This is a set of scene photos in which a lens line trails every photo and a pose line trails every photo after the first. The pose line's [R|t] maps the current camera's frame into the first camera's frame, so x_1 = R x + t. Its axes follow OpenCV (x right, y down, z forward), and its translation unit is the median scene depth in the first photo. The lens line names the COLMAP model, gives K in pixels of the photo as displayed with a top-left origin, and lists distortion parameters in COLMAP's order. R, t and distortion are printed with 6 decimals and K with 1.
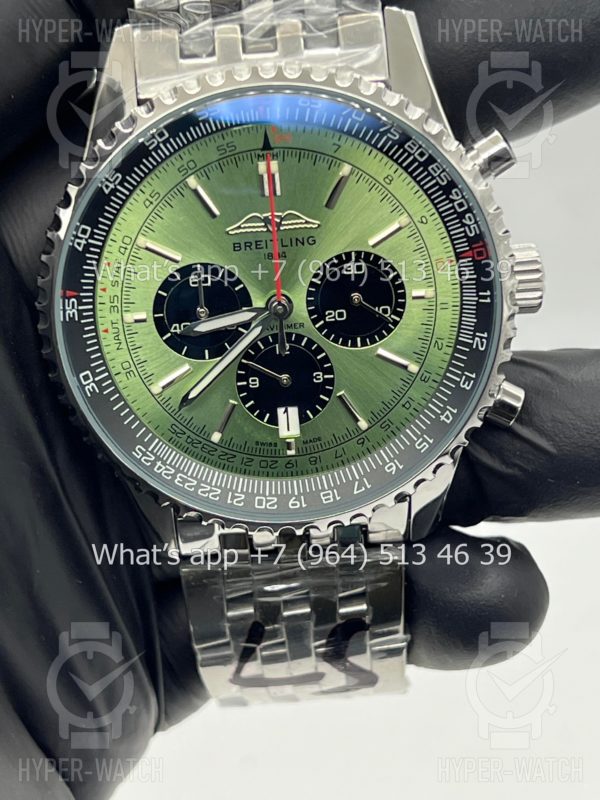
lens RADIAL K [[1949.3, 0, 300.0], [0, 1949.3, 400.0], [0, 0, 1]] dist [0.345411, -1.004055]
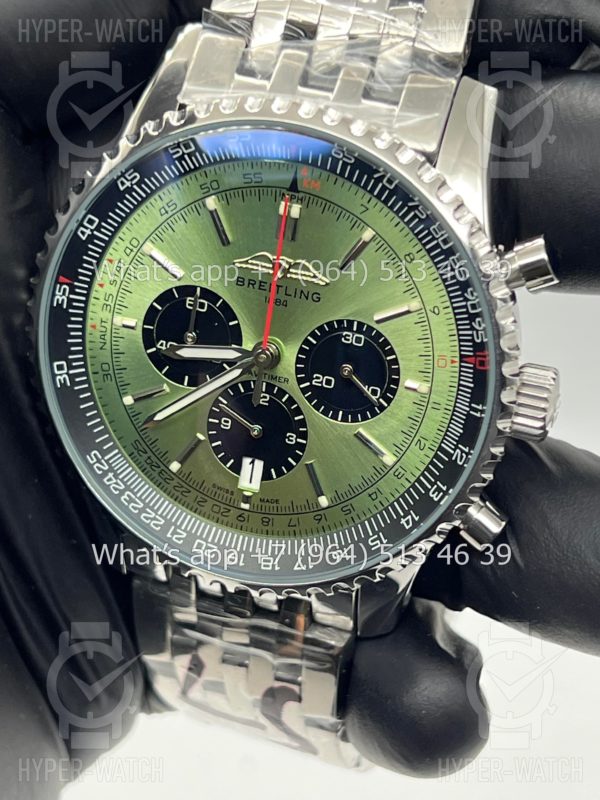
lens RADIAL K [[1949.3, 0, 300.0], [0, 1949.3, 400.0], [0, 0, 1]] dist [0.345411, -1.004055]
pose [[0.926907, 0.294318, -0.232853, 0.228911], [-0.288131, 0.955649, 0.060956, -0.088875], [0.240466, 0.010591, 0.970600, 0.094650]]
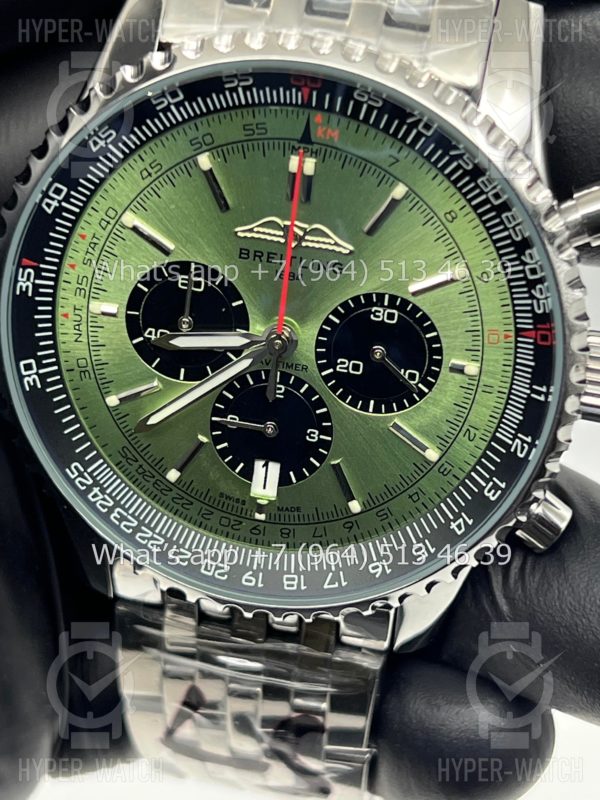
lens RADIAL K [[1949.3, 0, 300.0], [0, 1949.3, 400.0], [0, 0, 1]] dist [0.345411, -1.004055]
pose [[0.960597, 0.246037, -0.129303, 0.104380], [-0.234414, 0.967109, 0.098742, -0.103683], [0.149345, -0.064541, 0.986677, 0.225681]]
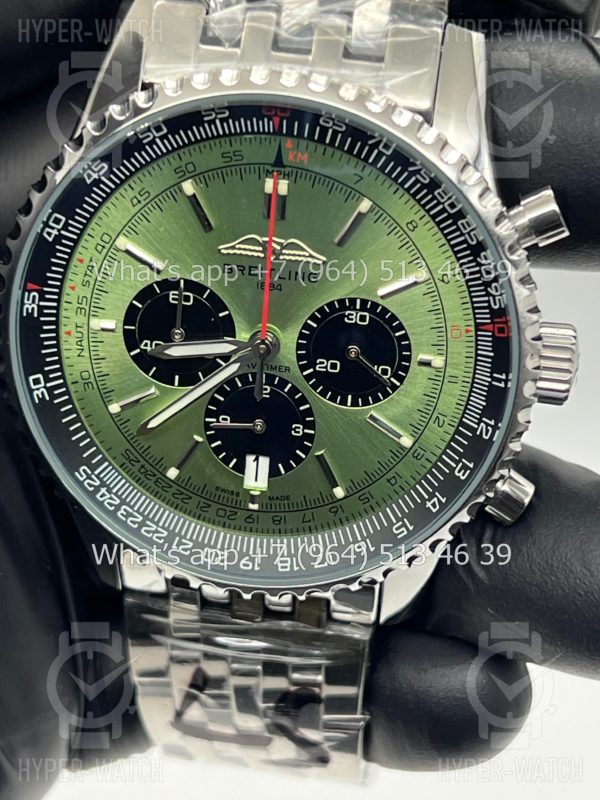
lens RADIAL K [[1949.3, 0, 300.0], [0, 1949.3, 400.0], [0, 0, 1]] dist [0.345411, -1.004055]
pose [[0.974141, 0.194767, -0.114523, 0.109153], [-0.186040, 0.979064, 0.082603, -0.098388], [0.128214, -0.059161, 0.989980, 0.140662]]
